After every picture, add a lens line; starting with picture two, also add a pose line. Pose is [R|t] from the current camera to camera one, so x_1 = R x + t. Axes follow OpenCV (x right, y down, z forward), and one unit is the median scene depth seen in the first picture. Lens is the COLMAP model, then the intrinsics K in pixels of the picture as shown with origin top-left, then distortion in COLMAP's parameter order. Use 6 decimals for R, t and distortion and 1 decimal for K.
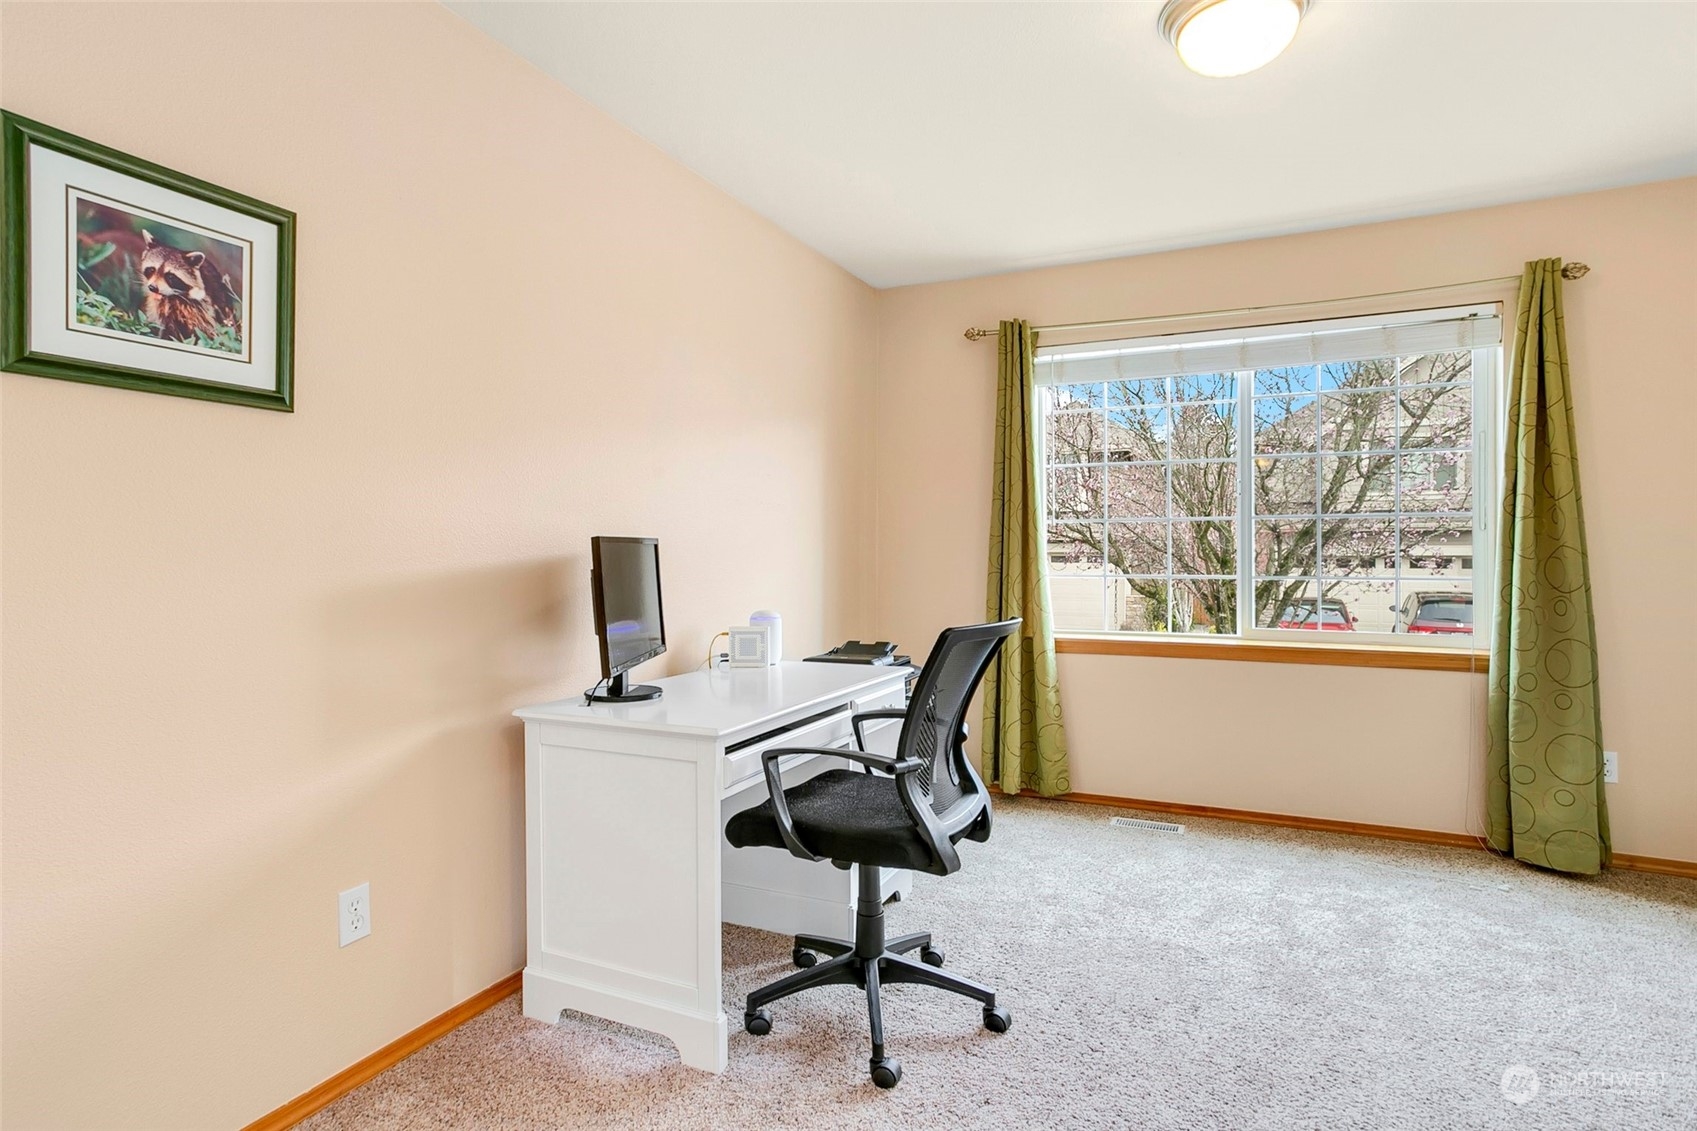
lens RADIAL K [[858.9, 0, 847.2], [0, 858.9, 555.9], [0, 0, 1]] dist [-0.063610, 0.054396]
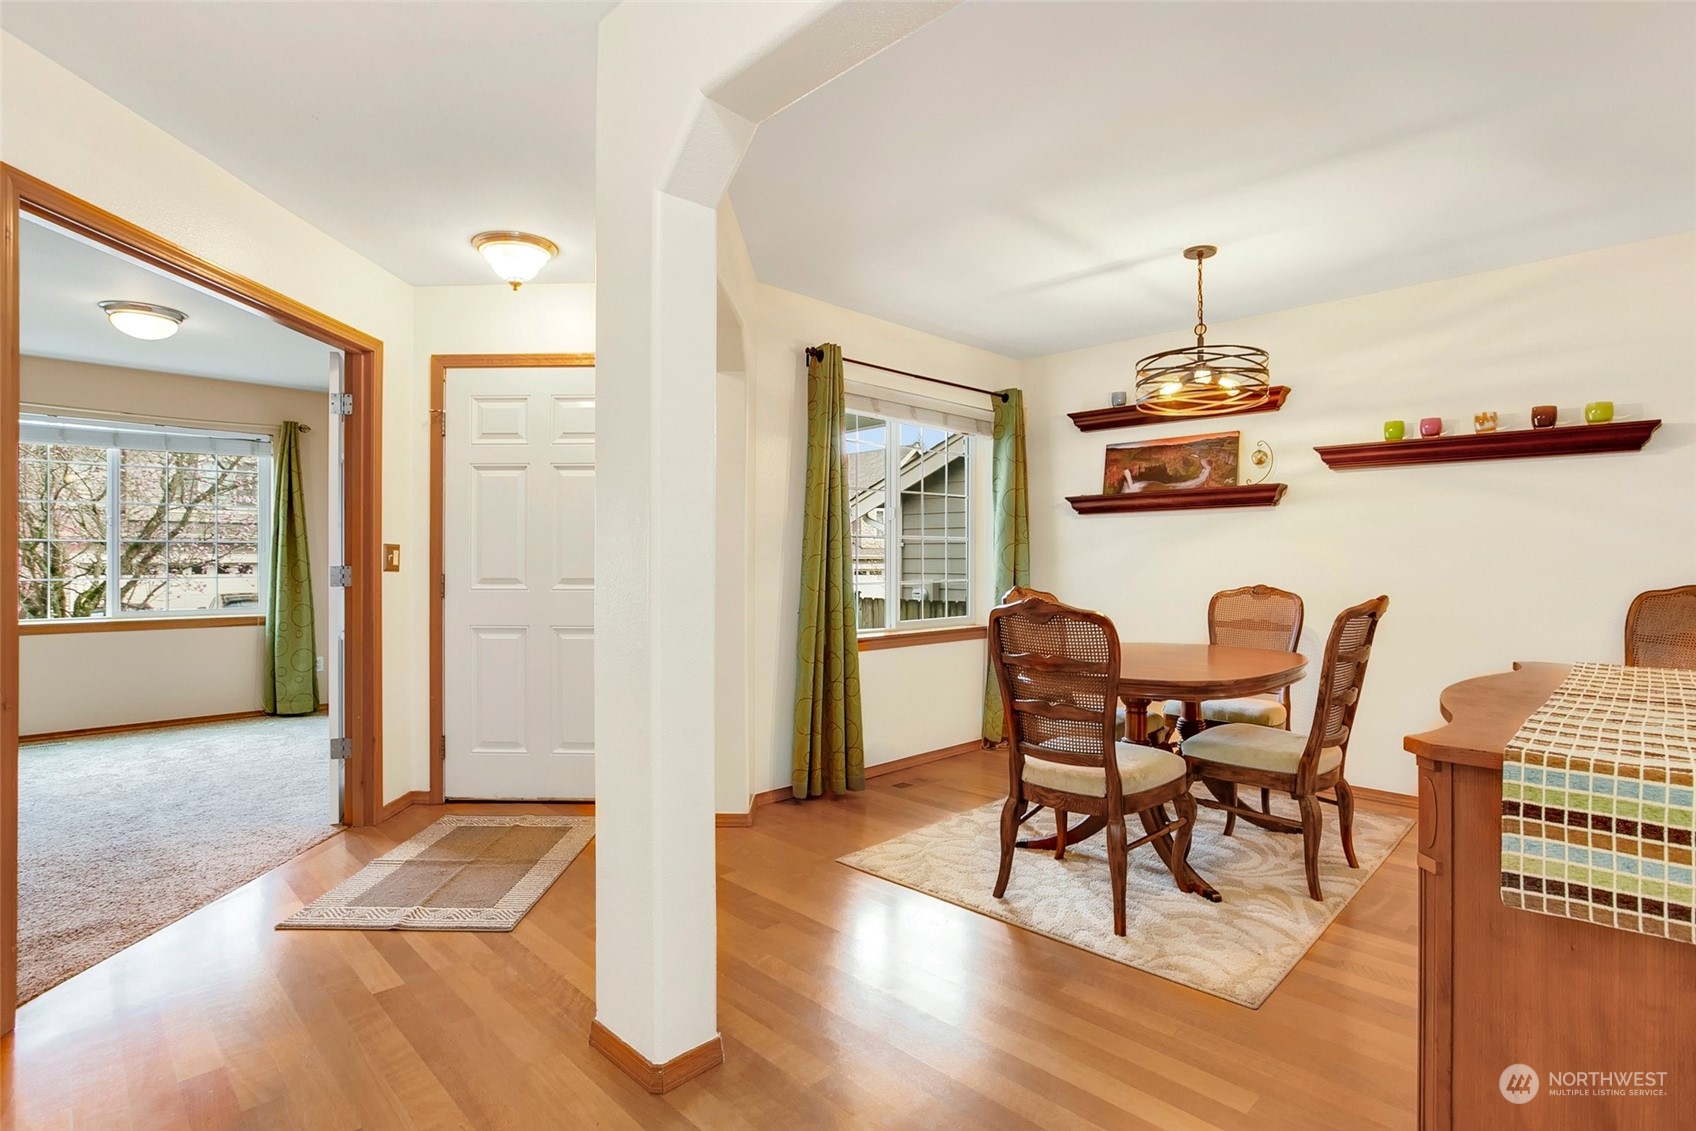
lens RADIAL K [[843.1, 0, 841.6], [0, 843.1, 561.2], [0, 0, 1]] dist [-0.001914, -0.000255]
pose [[0.333682, 0.002815, 0.942682, -0.644055], [-0.000683, 0.999996, -0.002744, -0.003850], [-0.942685, 0.000272, 0.333683, -0.924367]]
